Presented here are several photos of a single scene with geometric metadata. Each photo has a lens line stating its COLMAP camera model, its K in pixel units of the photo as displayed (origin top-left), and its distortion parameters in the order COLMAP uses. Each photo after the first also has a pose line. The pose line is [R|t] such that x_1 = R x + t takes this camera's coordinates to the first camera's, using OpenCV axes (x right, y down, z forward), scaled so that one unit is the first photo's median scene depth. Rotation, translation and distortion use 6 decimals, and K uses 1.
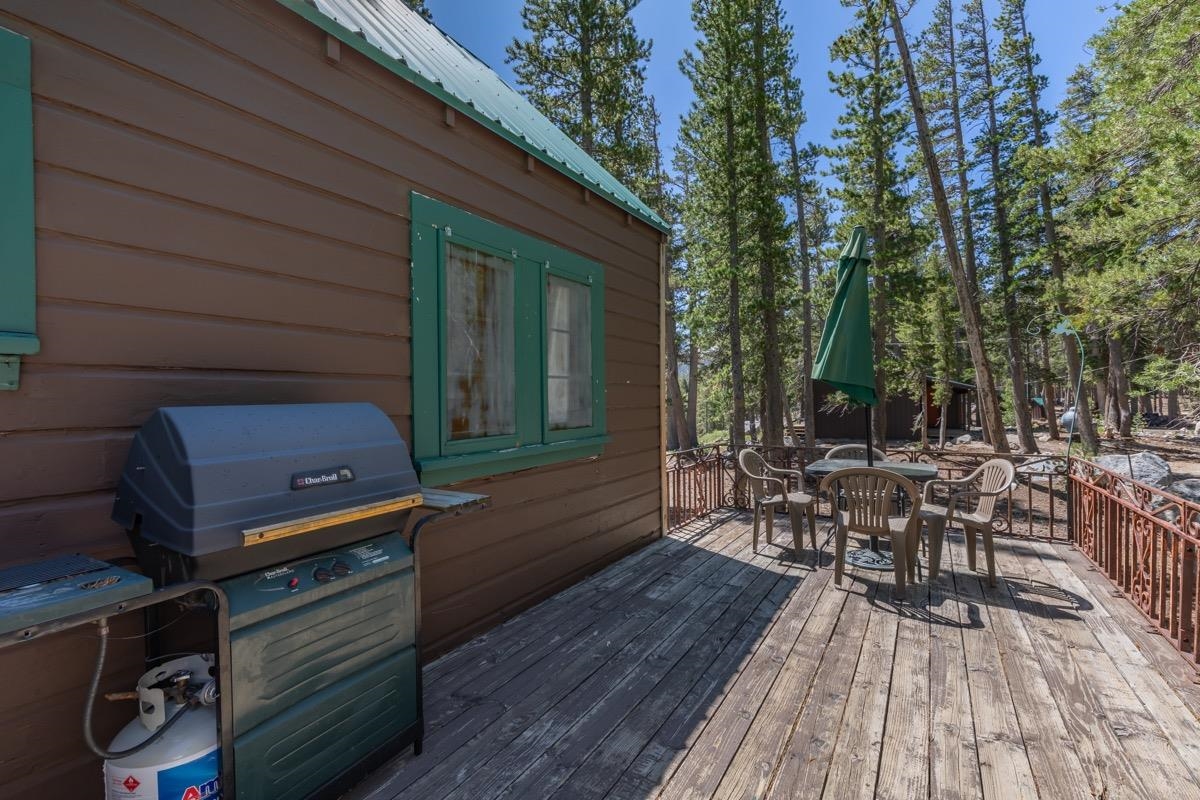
lens RADIAL K [[536.5, 0, 603.8], [0, 536.5, 403.6], [0, 0, 1]] dist [0.005810, -0.003385]
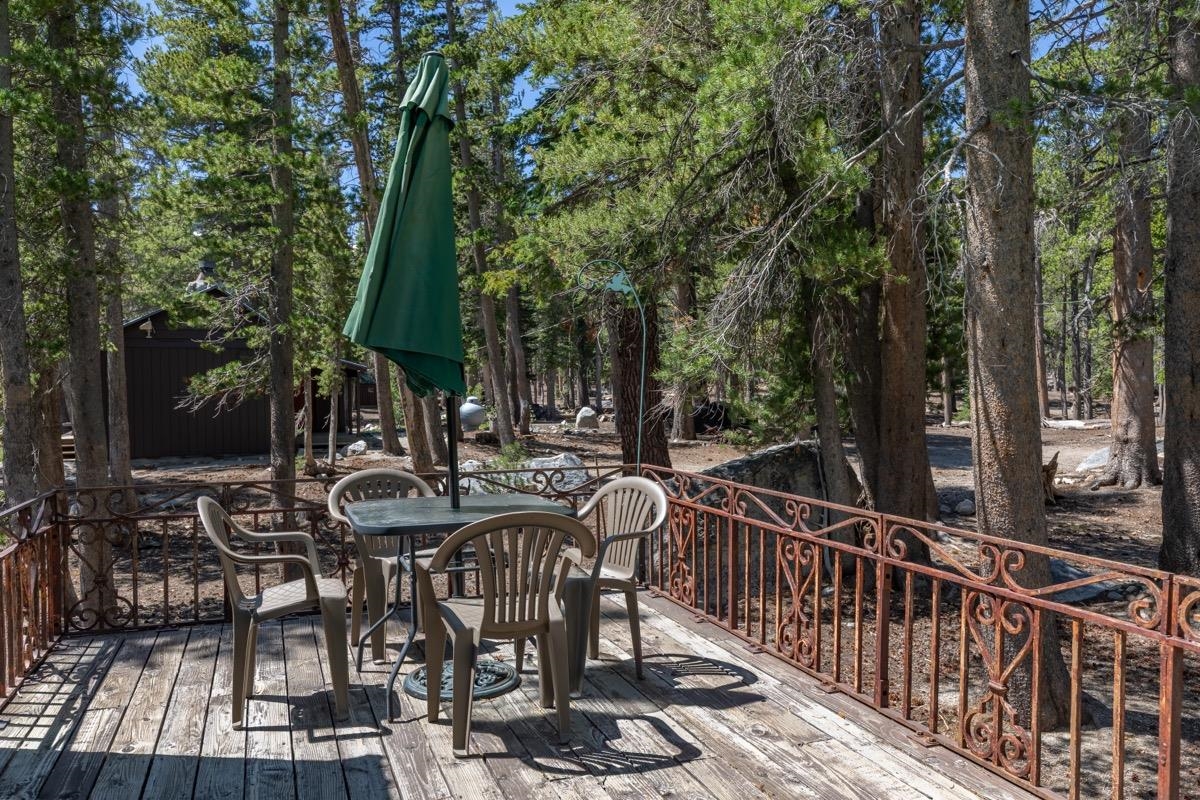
lens RADIAL K [[944.0, 0, 601.7], [0, 944.0, 402.3], [0, 0, 1]] dist [-0.000802, 0.006807]
pose [[0.625929, -0.013602, 0.779761, -0.152117], [0.006802, 0.999905, 0.011983, 0.000660], [-0.779850, -0.002197, 0.625962, 0.306104]]
